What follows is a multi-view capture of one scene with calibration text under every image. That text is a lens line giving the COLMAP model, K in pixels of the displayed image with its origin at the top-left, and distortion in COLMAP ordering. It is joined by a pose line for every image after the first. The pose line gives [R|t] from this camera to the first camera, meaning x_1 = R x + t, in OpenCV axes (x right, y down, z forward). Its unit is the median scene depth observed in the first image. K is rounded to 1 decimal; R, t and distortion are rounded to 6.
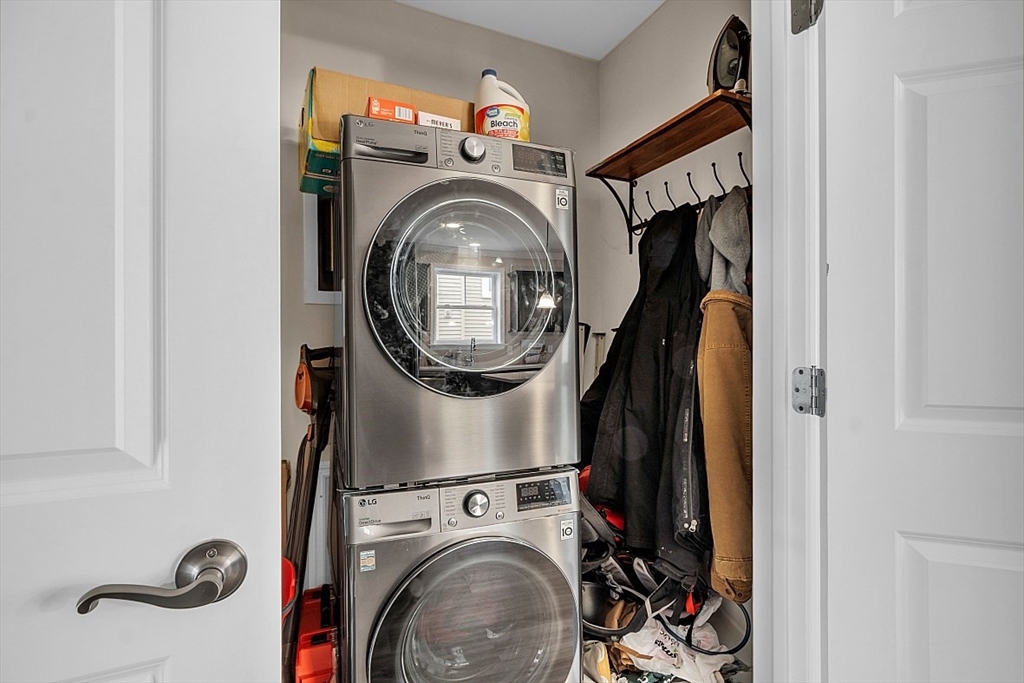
lens RADIAL K [[530.0, 0, 512.0], [0, 530.0, 341.5], [0, 0, 1]] dist [-0.001206, 0.000824]
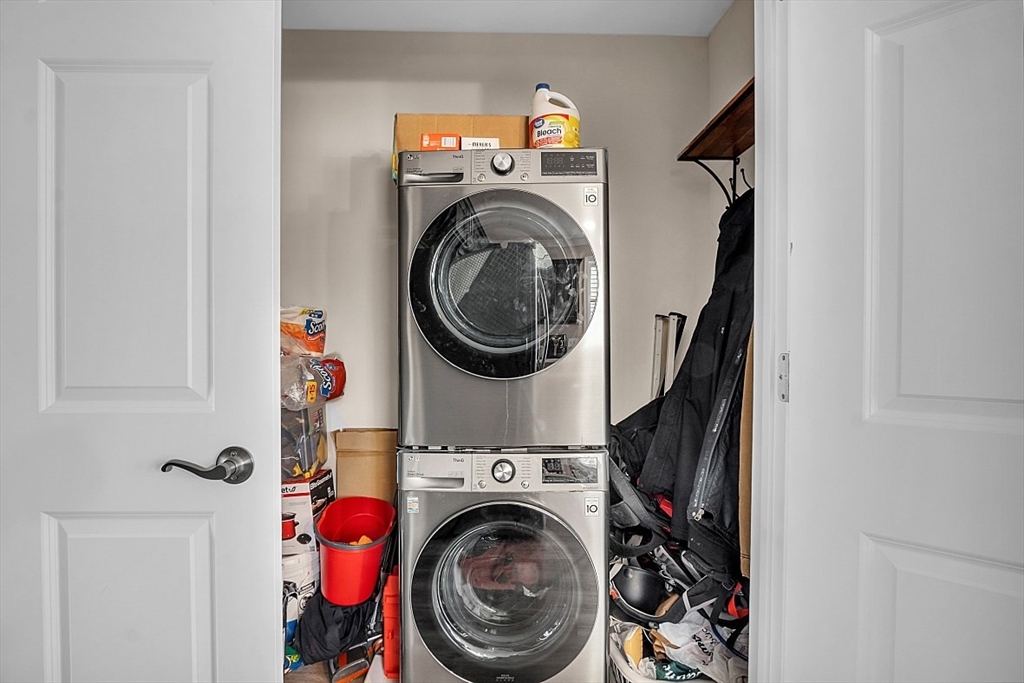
lens RADIAL K [[568.9, 0, 500.3], [0, 568.9, 336.4], [0, 0, 1]] dist [0.002304, -0.002072]
pose [[0.899273, -0.004404, -0.437366, 0.440167], [0.001967, 0.999980, -0.006023, 0.020095], [0.437383, 0.004556, 0.899264, -0.108116]]
